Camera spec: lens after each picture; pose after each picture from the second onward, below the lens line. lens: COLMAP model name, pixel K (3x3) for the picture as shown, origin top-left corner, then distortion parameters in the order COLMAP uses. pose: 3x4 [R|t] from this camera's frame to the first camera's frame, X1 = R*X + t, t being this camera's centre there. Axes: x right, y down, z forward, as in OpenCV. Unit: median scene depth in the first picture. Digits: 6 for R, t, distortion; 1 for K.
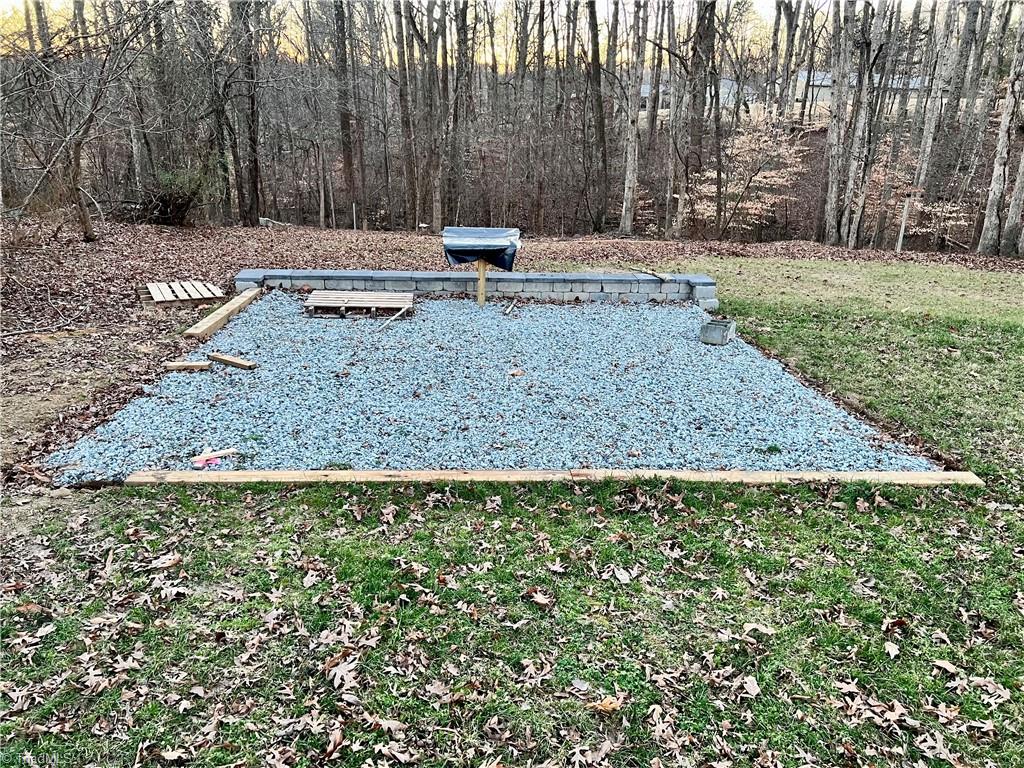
lens RADIAL K [[764.7, 0, 510.7], [0, 764.7, 384.9], [0, 0, 1]] dist [0.019672, -0.009565]
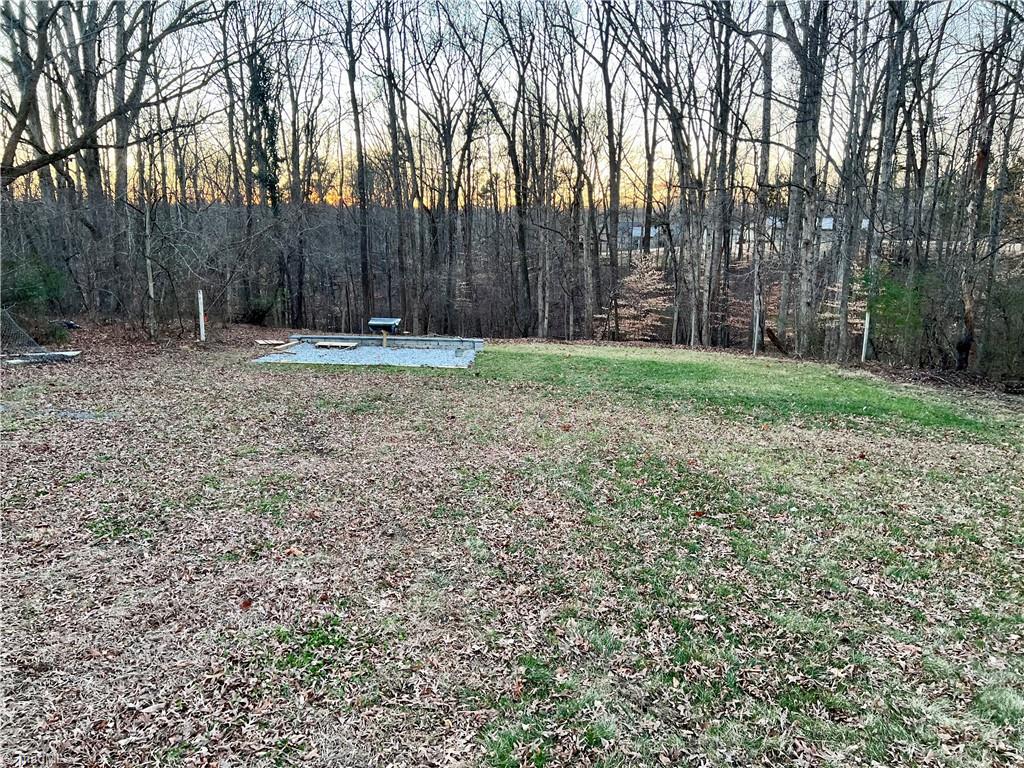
lens RADIAL K [[764.7, 0, 514.1], [0, 764.7, 377.2], [0, 0, 1]] dist [0.019672, -0.009565]
pose [[0.999024, 0.002807, -0.044073, 0.469685], [-0.010425, 0.984764, -0.173581, 0.399124], [0.042914, 0.173871, 0.983833, -1.362393]]
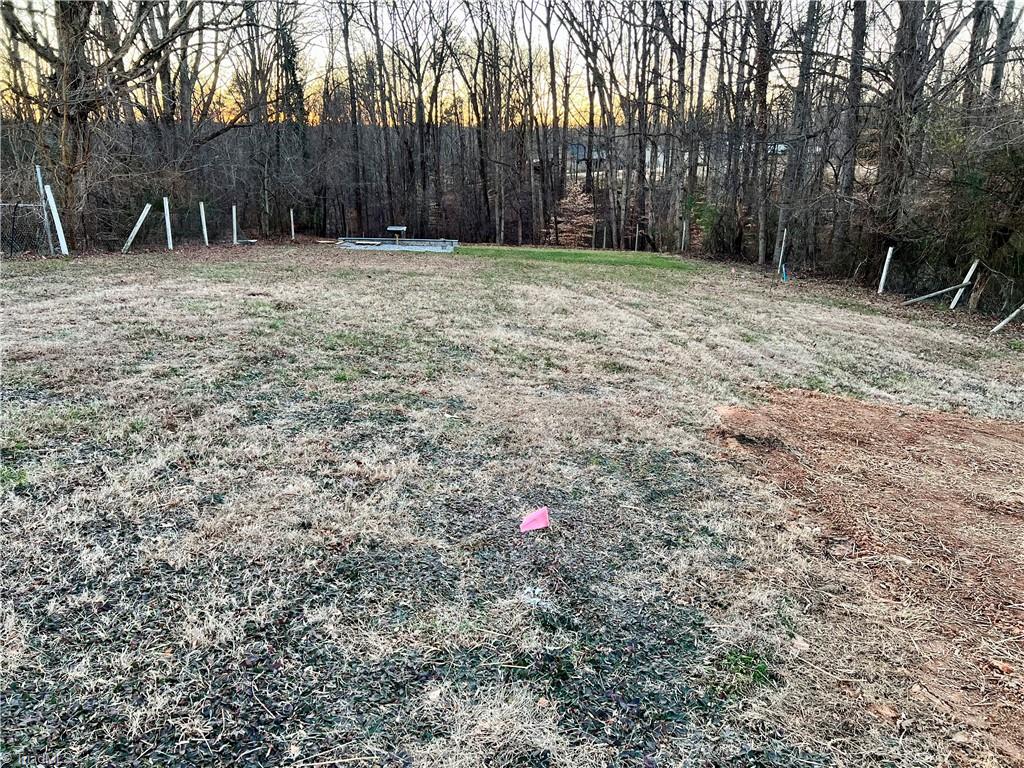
lens RADIAL K [[764.7, 0, 509.4], [0, 764.7, 388.7], [0, 0, 1]] dist [0.019672, -0.009565]
pose [[0.999999, 0.000742, -0.001173, 0.526511], [-0.000808, 0.998334, -0.057696, 0.827003], [0.001128, 0.057697, 0.998333, -2.803276]]
